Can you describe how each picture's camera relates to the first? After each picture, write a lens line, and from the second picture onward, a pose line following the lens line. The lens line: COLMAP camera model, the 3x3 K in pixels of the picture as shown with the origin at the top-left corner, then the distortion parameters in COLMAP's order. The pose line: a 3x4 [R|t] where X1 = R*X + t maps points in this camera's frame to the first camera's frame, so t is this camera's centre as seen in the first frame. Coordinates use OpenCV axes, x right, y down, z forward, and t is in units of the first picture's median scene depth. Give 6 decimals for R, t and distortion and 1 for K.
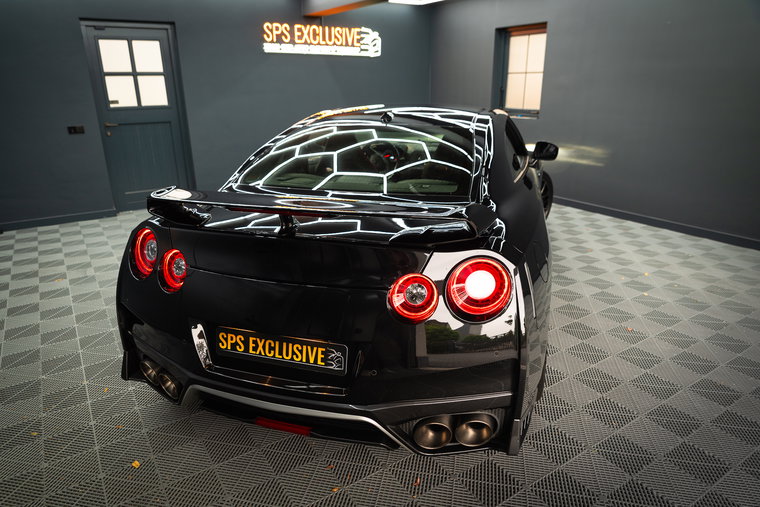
lens RADIAL K [[494.1, 0, 362.7], [0, 494.1, 251.2], [0, 0, 1]] dist [0.004432, 0.001511]
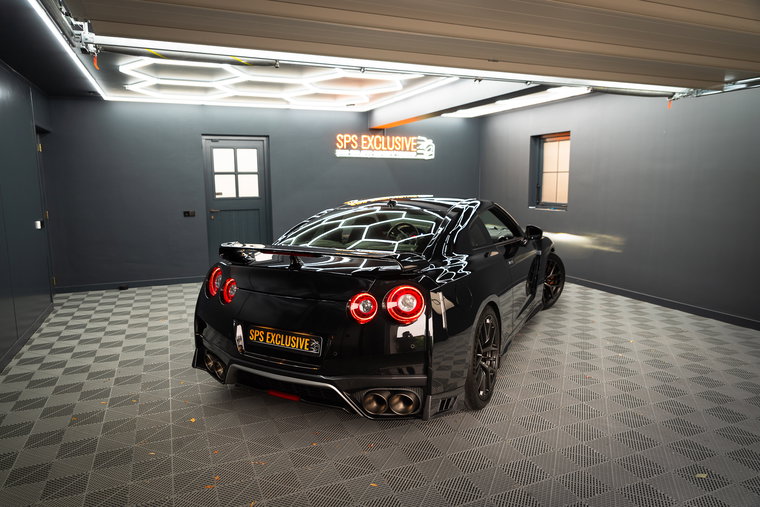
lens RADIAL K [[494.1, 0, 362.7], [0, 494.1, 251.2], [0, 0, 1]] dist [0.004432, 0.001511]
pose [[0.983237, 0.028885, -0.180032, 0.107765], [-0.061547, 0.981998, -0.178583, 0.055733], [0.171633, 0.186670, 0.967314, -0.164166]]
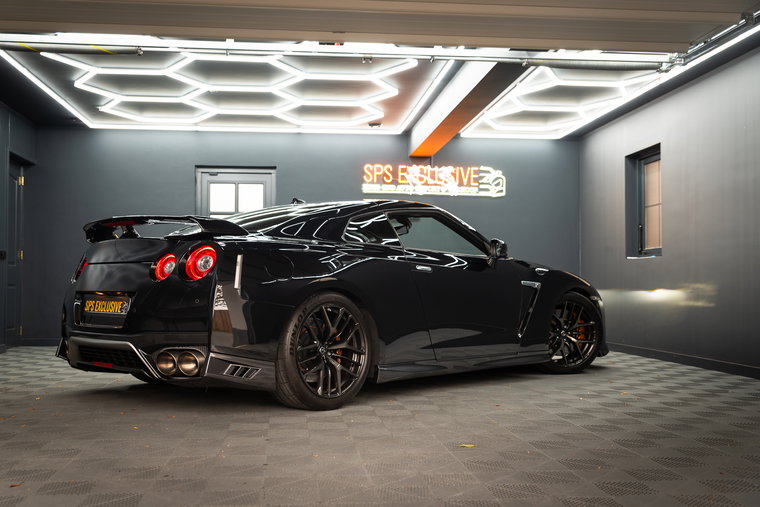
lens RADIAL K [[786.7, 0, 331.6], [0, 786.7, 253.5], [0, 0, 1]] dist [-0.006564, -0.007371]
pose [[0.883475, -0.001032, -0.468477, 0.499186], [-0.168201, 0.932622, -0.319255, 0.218058], [0.437241, 0.360852, 0.823775, -0.250924]]
